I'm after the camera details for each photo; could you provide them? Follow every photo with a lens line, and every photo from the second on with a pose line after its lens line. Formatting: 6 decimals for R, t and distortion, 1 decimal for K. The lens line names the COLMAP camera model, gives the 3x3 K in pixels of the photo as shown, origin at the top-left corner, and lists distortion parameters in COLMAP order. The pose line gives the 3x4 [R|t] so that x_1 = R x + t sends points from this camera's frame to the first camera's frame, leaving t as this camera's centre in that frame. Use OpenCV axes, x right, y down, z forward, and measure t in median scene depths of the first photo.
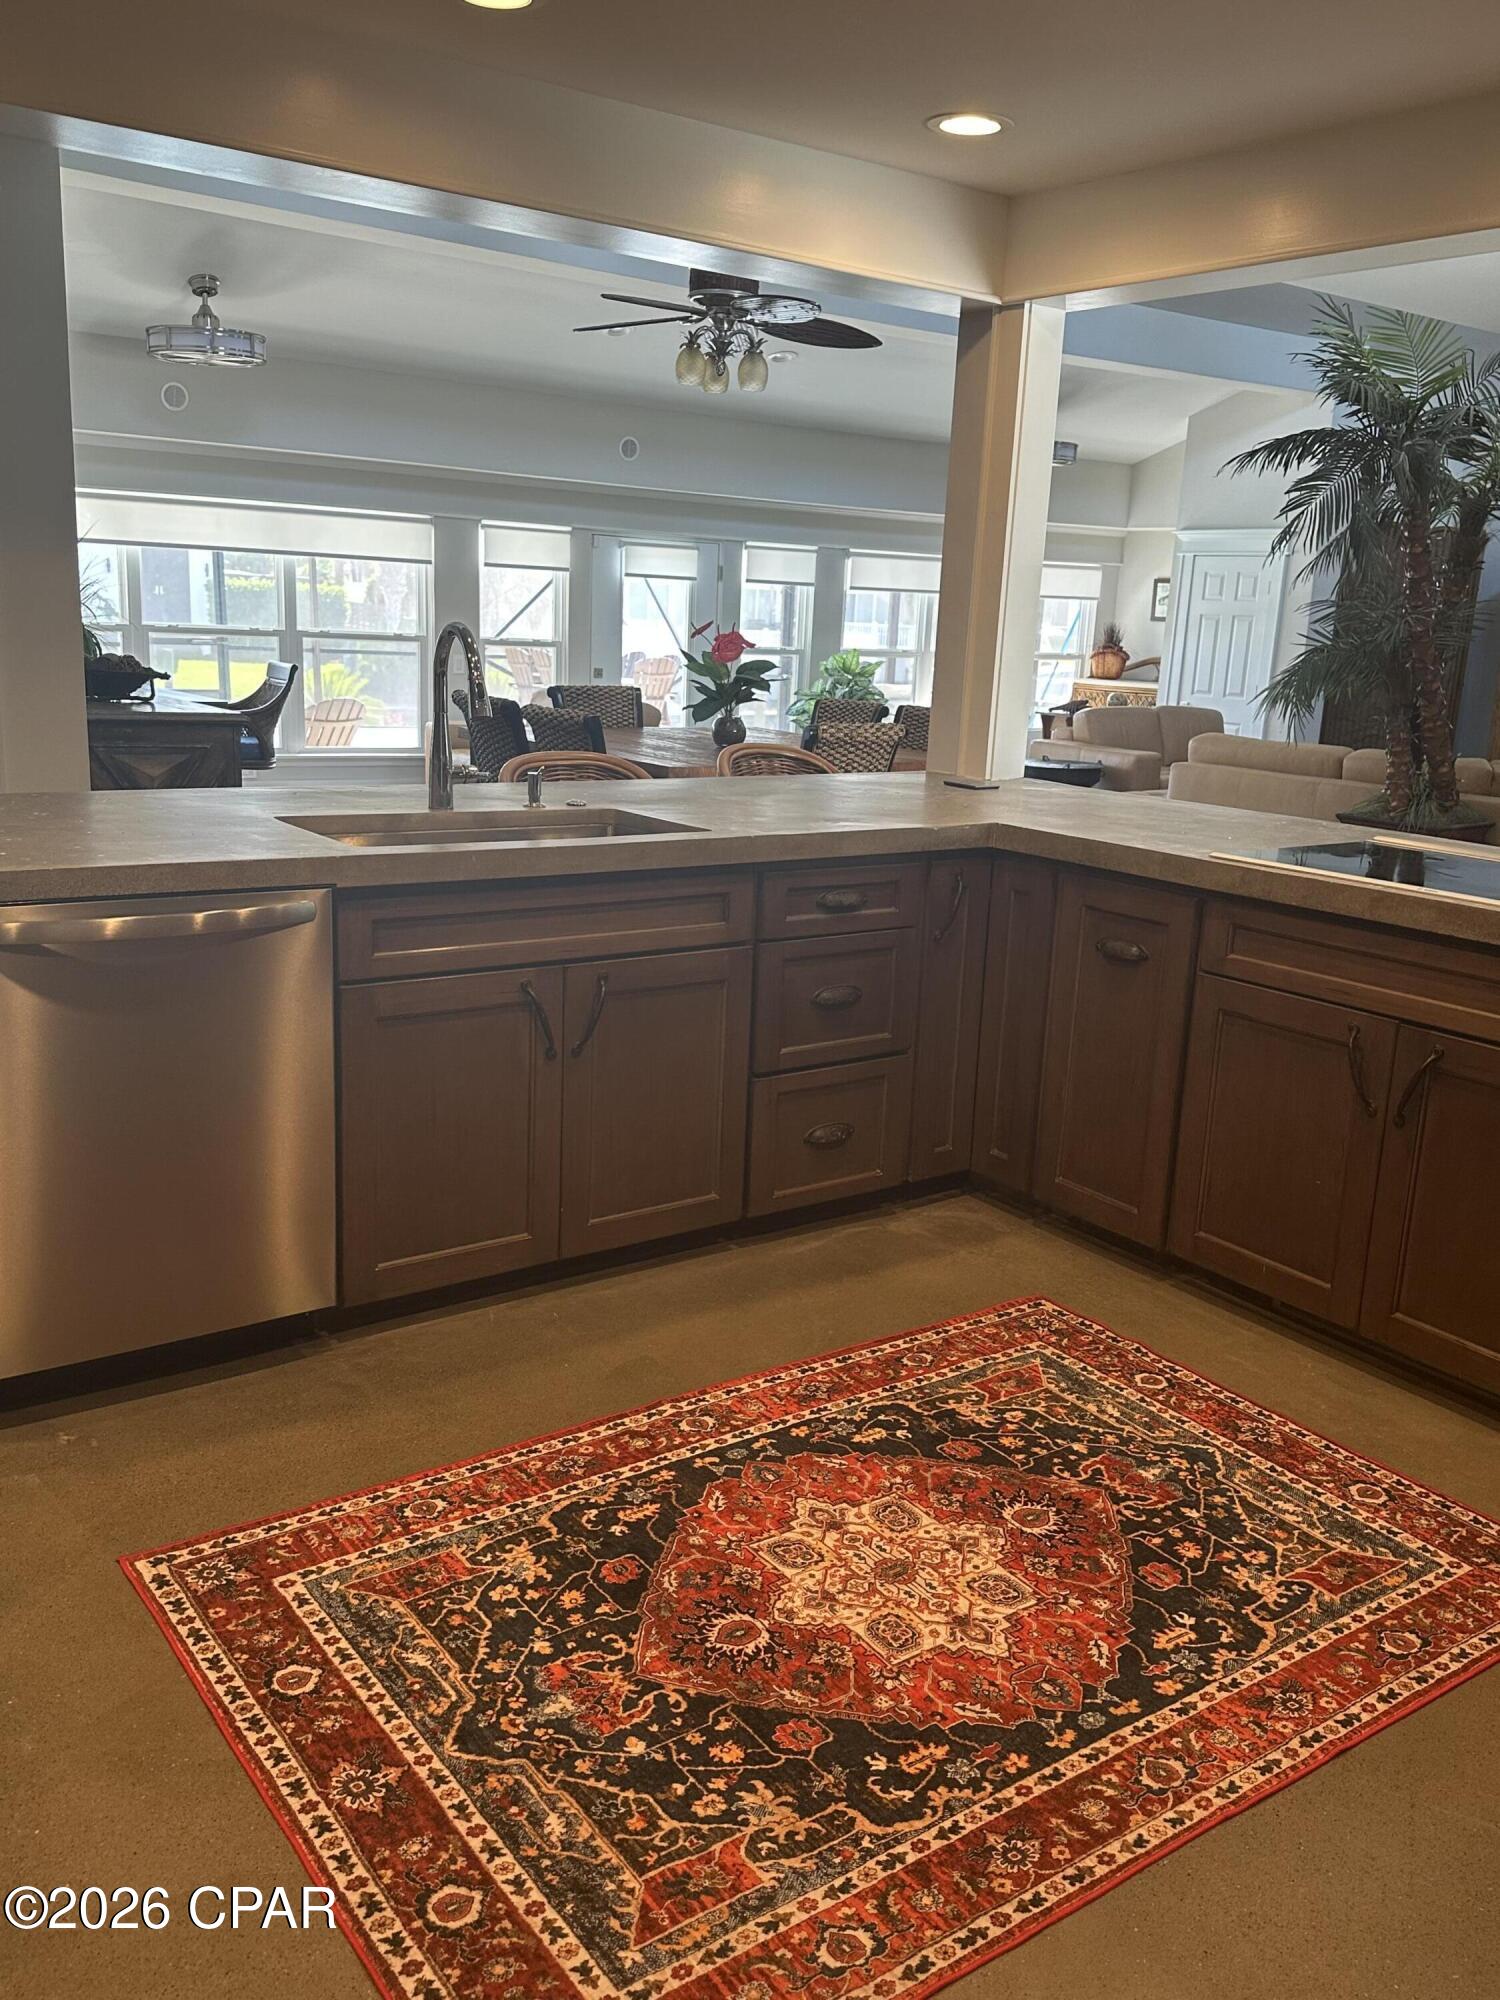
lens RADIAL K [[1672.8, 0, 761.8], [0, 1672.8, 1000.9], [0, 0, 1]] dist [0.003217, -0.020344]
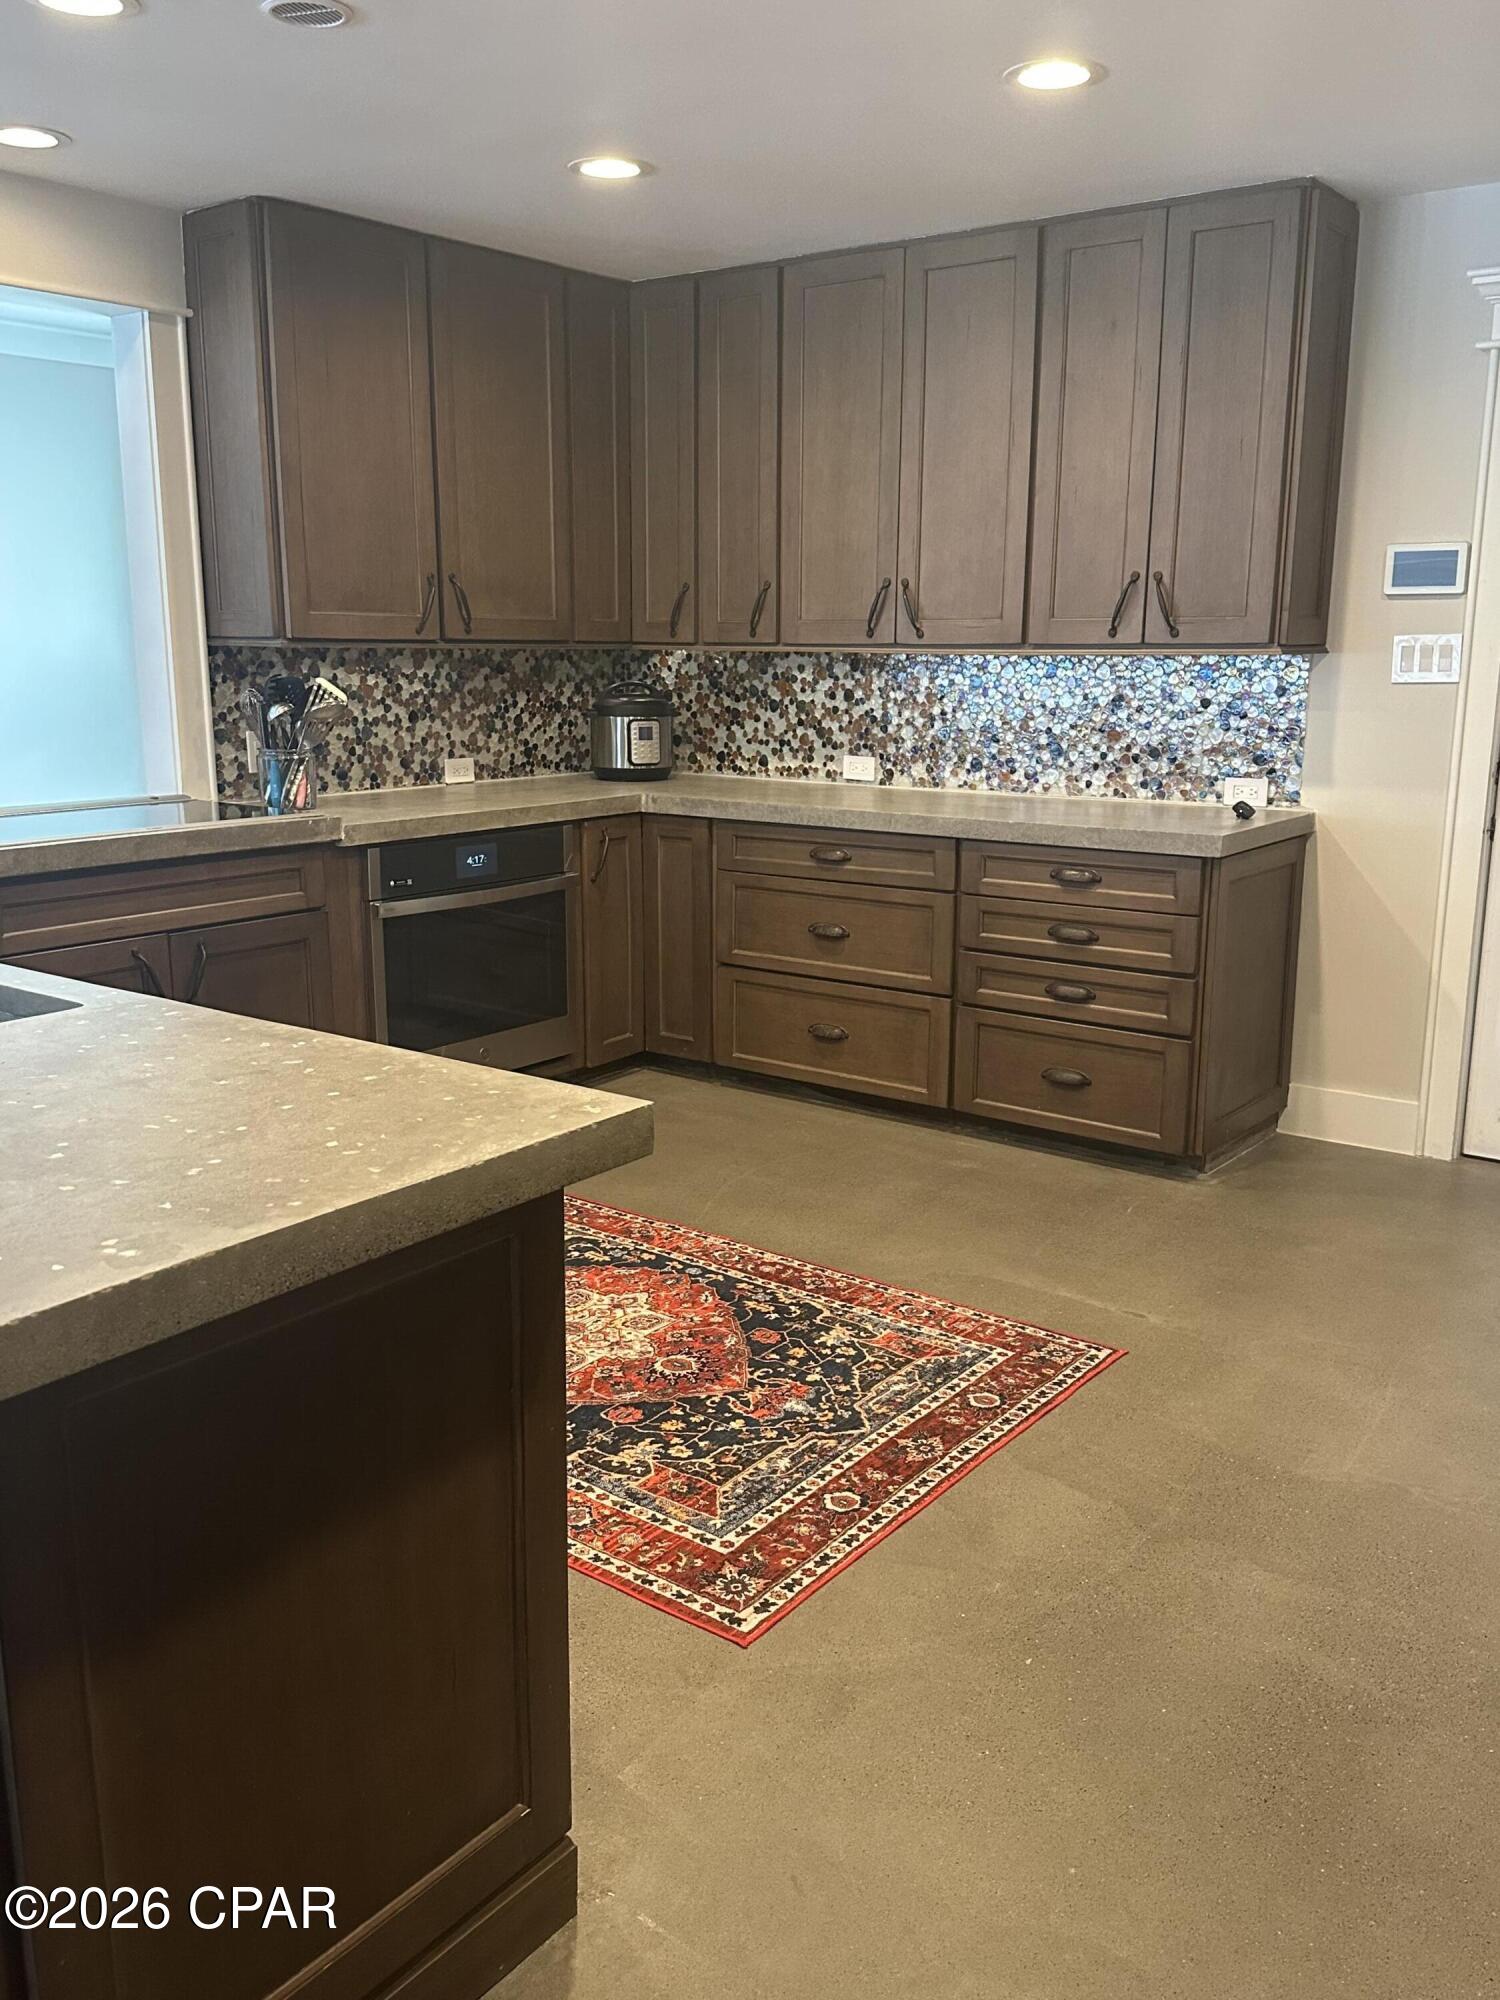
lens RADIAL K [[1672.8, 0, 758.8], [0, 1672.8, 999.9], [0, 0, 1]] dist [0.003217, -0.020344]
pose [[-0.286993, -0.252114, 0.924161, -1.209304], [0.217122, 0.922517, 0.319092, -0.322113], [-0.933002, 0.292233, -0.210017, 1.108176]]
